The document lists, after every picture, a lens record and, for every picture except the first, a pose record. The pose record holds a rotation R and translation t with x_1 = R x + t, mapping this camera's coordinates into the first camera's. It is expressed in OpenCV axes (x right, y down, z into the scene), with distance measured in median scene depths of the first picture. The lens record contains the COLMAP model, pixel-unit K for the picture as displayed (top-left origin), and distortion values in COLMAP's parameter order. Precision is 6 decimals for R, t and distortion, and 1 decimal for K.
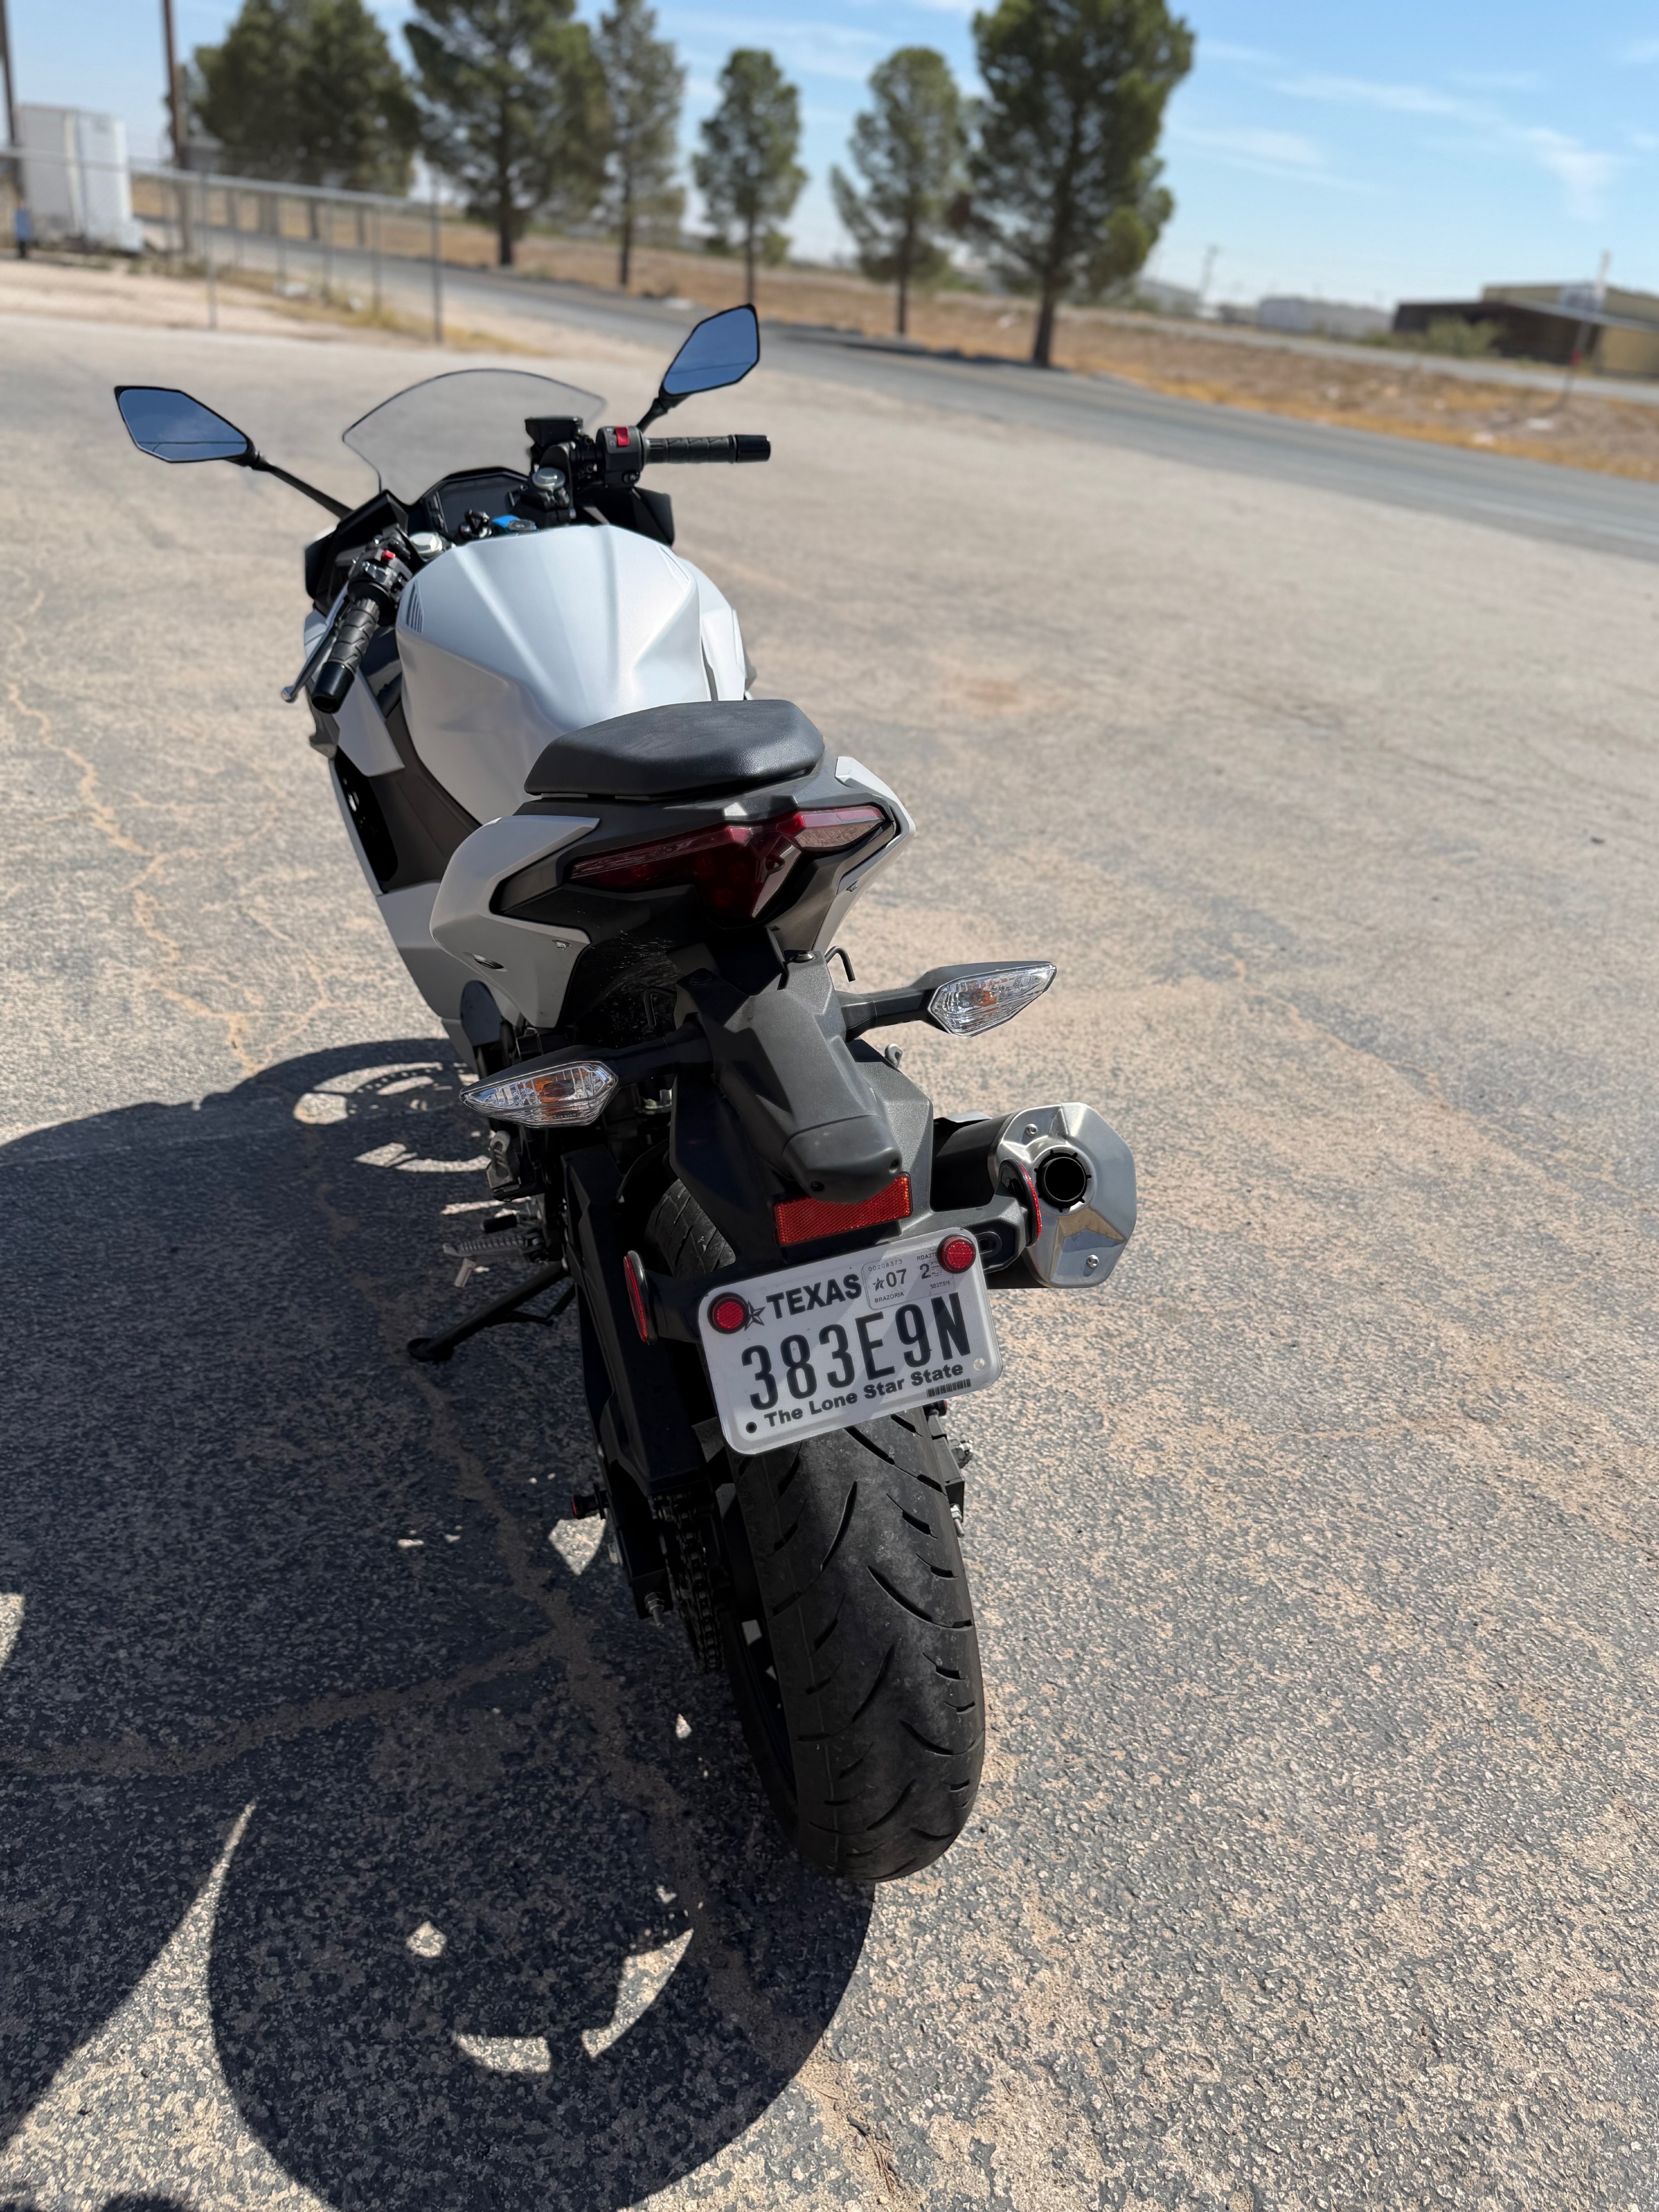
lens RADIAL K [[1653.8, 0, 829.5], [0, 1653.8, 1106.0], [0, 0, 1]] dist [-0.004611, -0.011471]
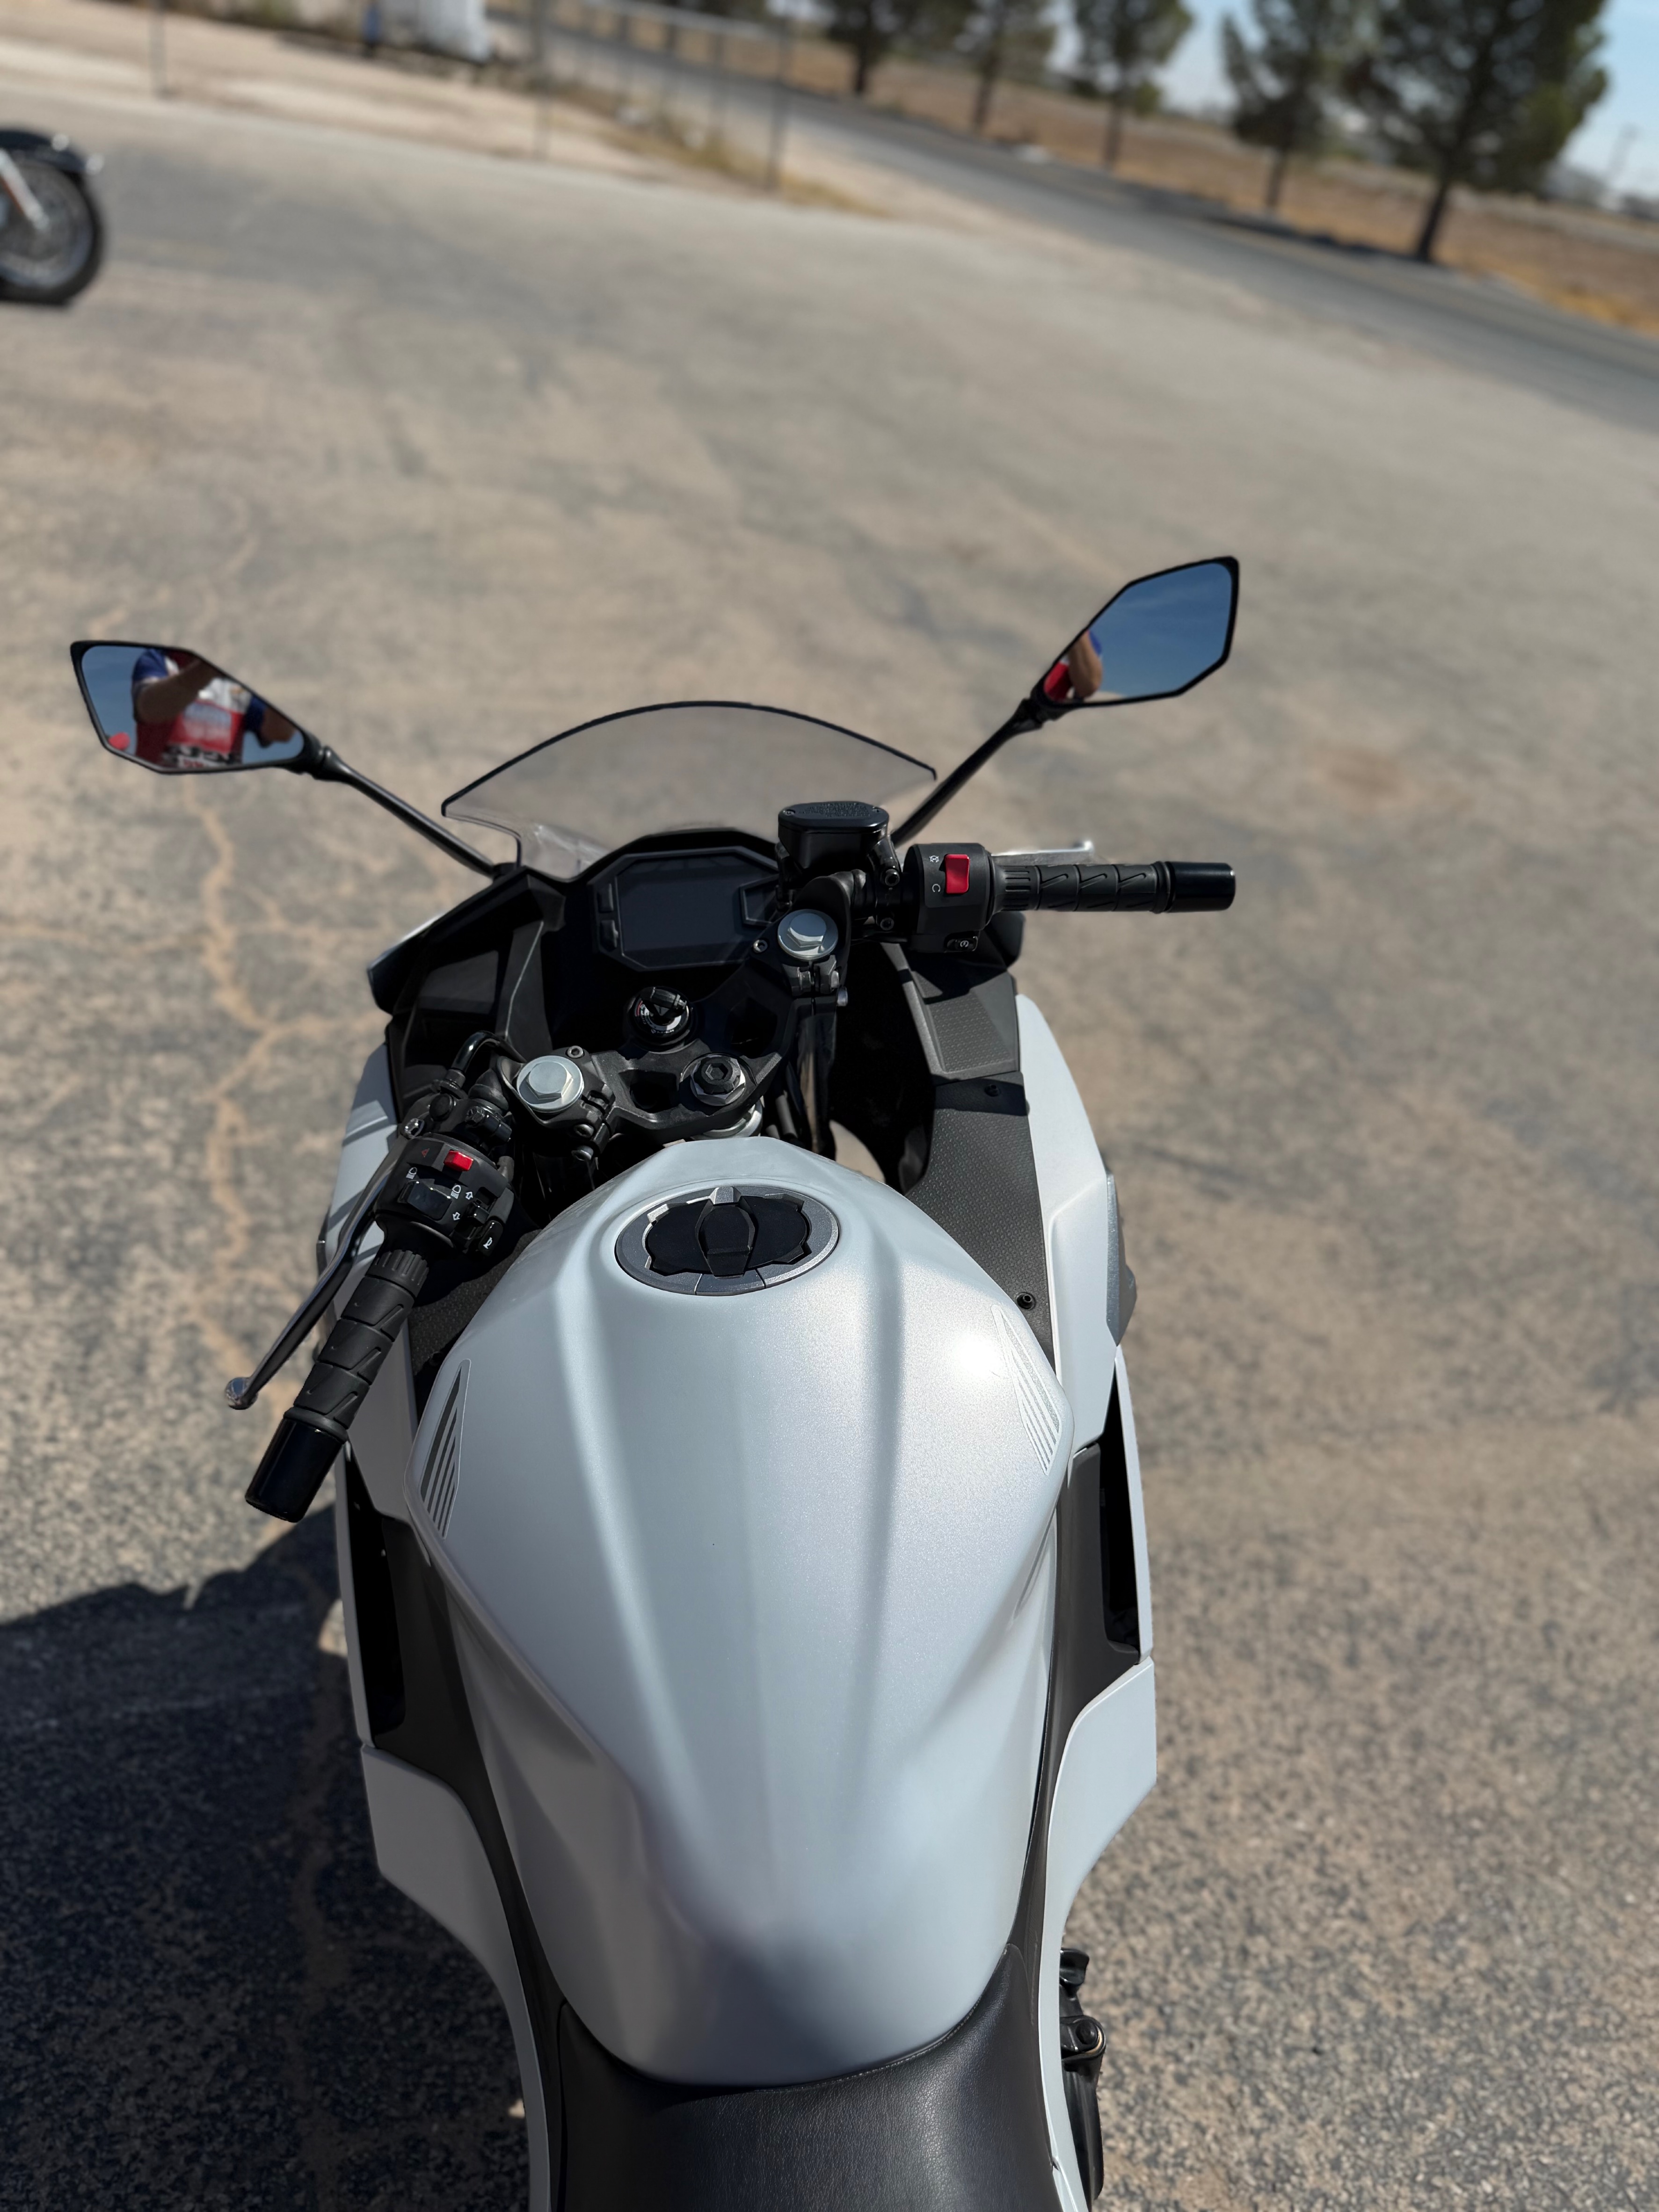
lens RADIAL K [[1673.6, 0, 829.5], [0, 1673.6, 1106.0], [0, 0, 1]] dist [-0.002627, -0.002823]
pose [[0.980265, 0.150404, -0.128292, -0.025547], [-0.141040, 0.986827, 0.079242, -0.109414], [0.138520, -0.059584, 0.988566, 0.139631]]
